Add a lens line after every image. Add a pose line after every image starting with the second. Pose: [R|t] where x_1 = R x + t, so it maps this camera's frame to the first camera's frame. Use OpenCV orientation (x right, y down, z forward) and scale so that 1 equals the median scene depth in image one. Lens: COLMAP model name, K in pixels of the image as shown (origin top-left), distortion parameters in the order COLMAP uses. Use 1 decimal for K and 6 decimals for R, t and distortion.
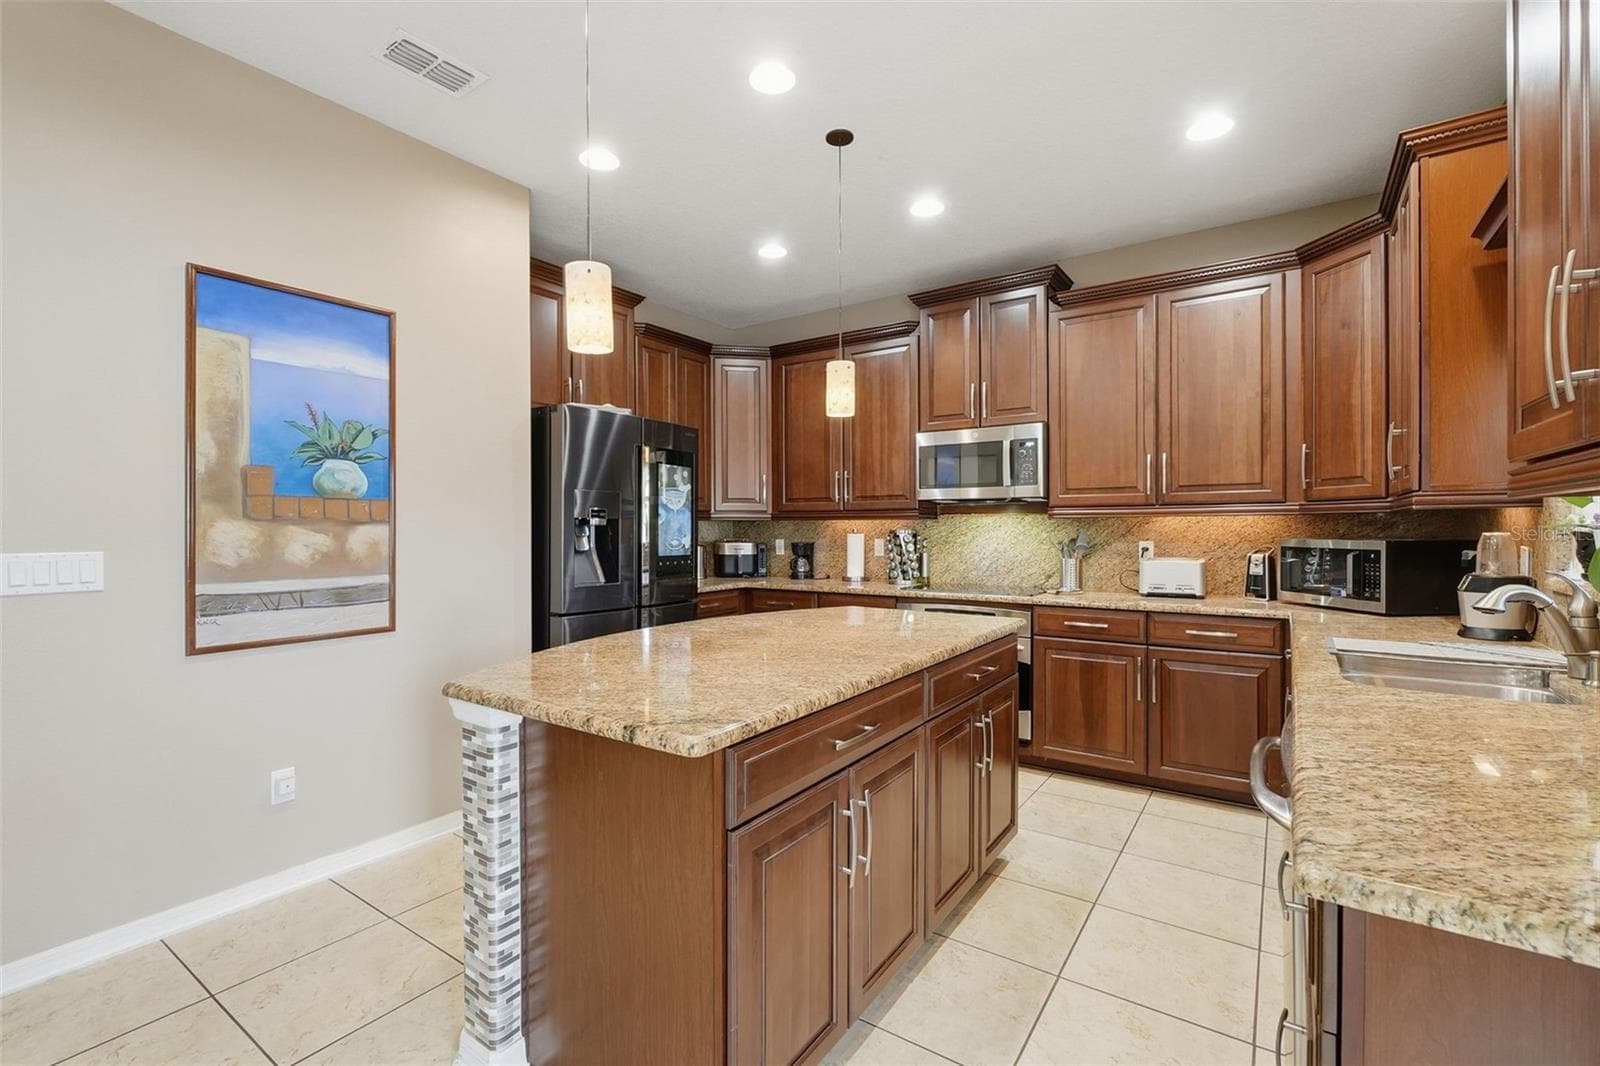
lens RADIAL K [[693.7, 0, 800.0], [0, 693.7, 533.0], [0, 0, 1]] dist [-0.025456, -0.000133]
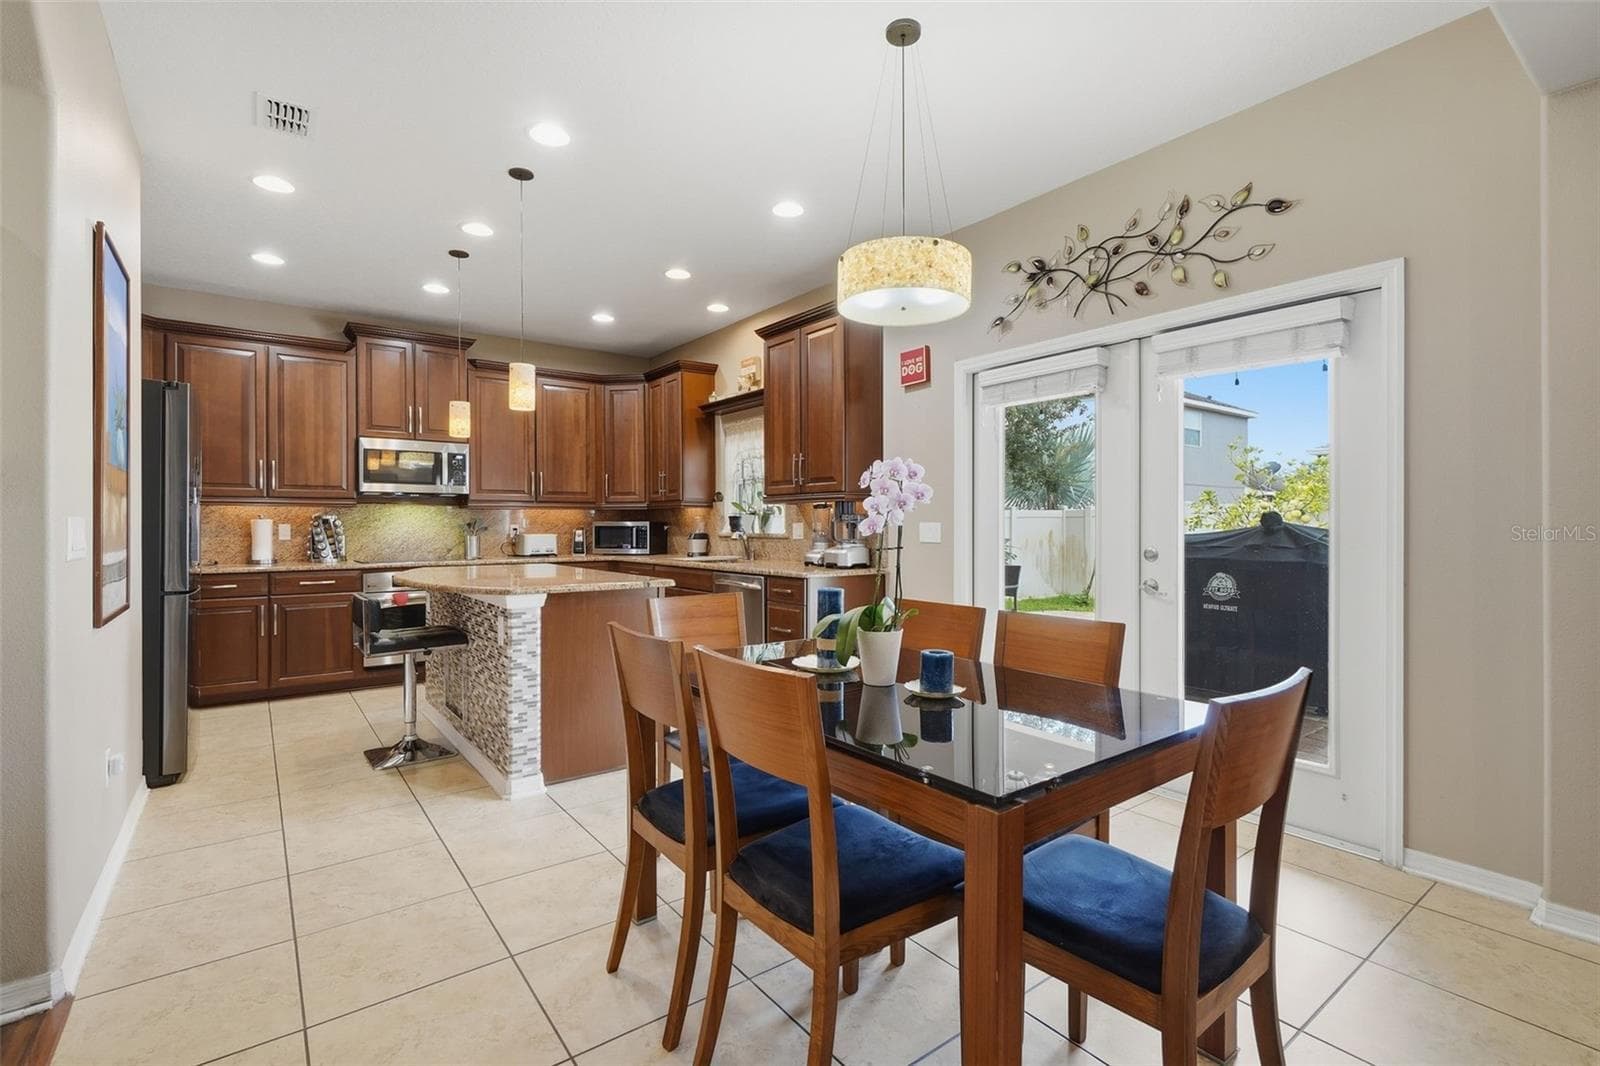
lens RADIAL K [[713.9, 0, 800.0], [0, 713.9, 533.0], [0, 0, 1]] dist [-0.000368, -0.000046]
pose [[0.297901, -0.005142, 0.954583, -1.168352], [0.009658, 0.999951, 0.002372, 0.044883], [-0.954548, 0.008513, 0.297936, -0.174131]]
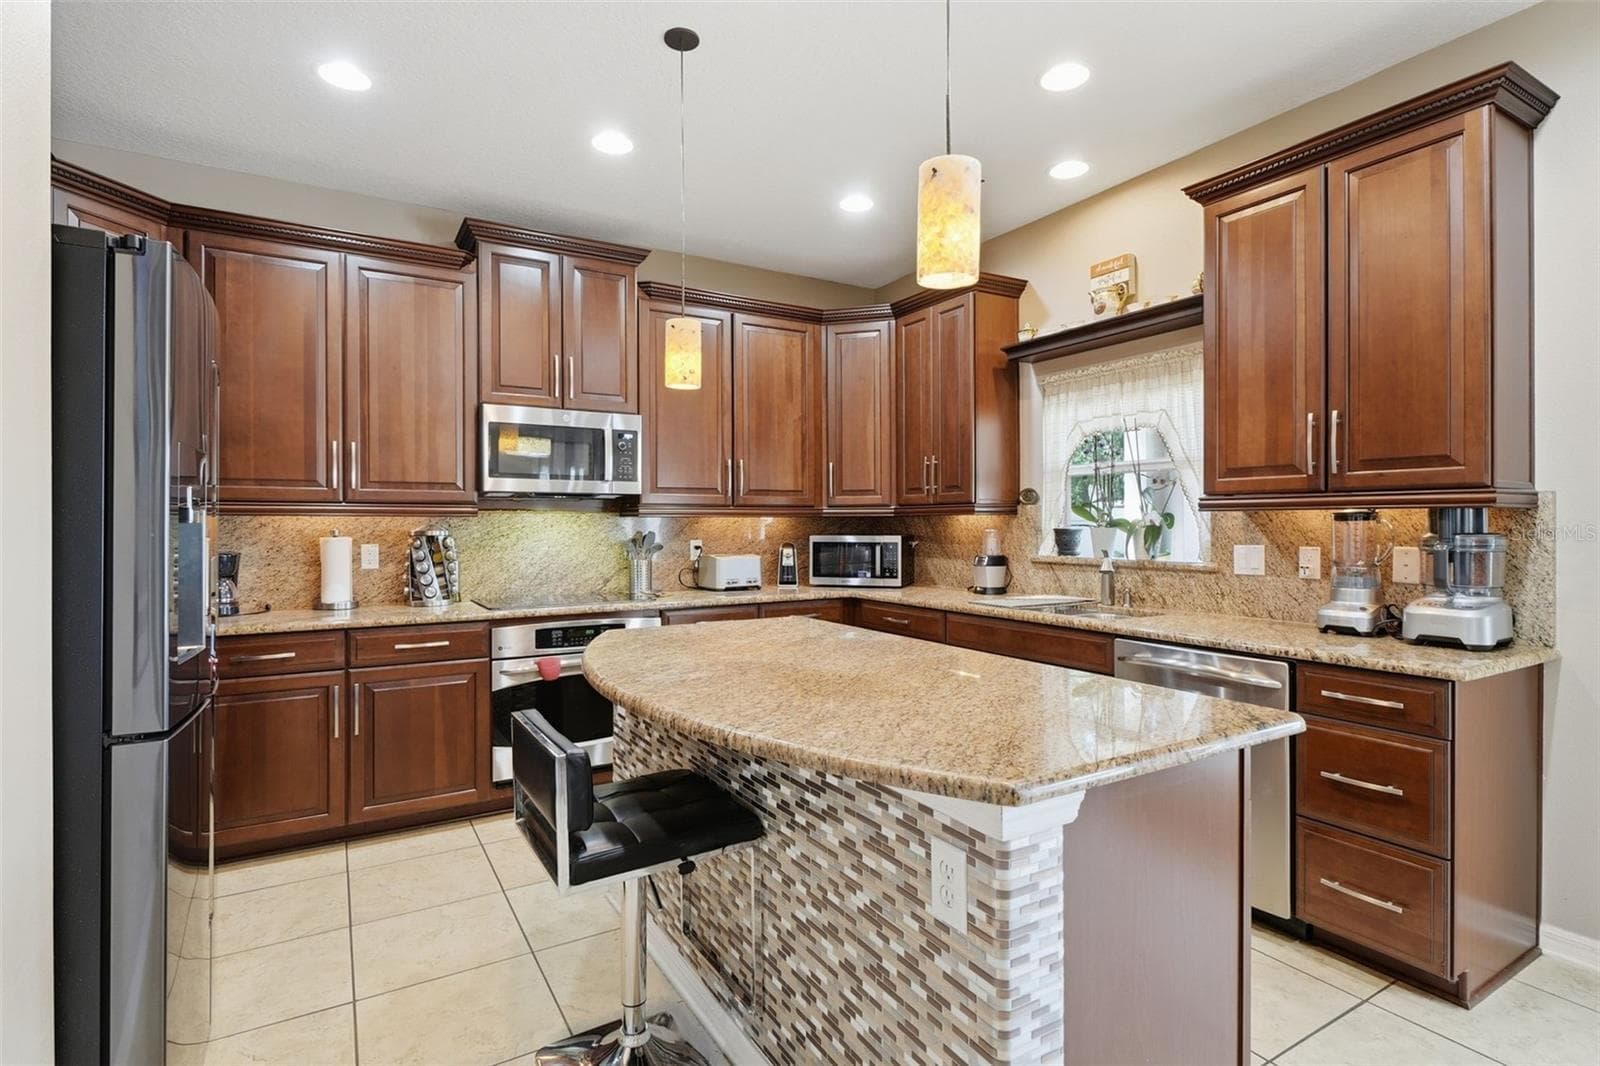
lens RADIAL K [[781.5, 0, 800.0], [0, 781.5, 533.0], [0, 0, 1]] dist [0.005477, -0.000004]
pose [[0.405726, -0.005651, 0.913977, -0.687782], [0.009302, 0.999955, 0.002053, -0.000217], [-0.913947, 0.007669, 0.405760, 0.485671]]
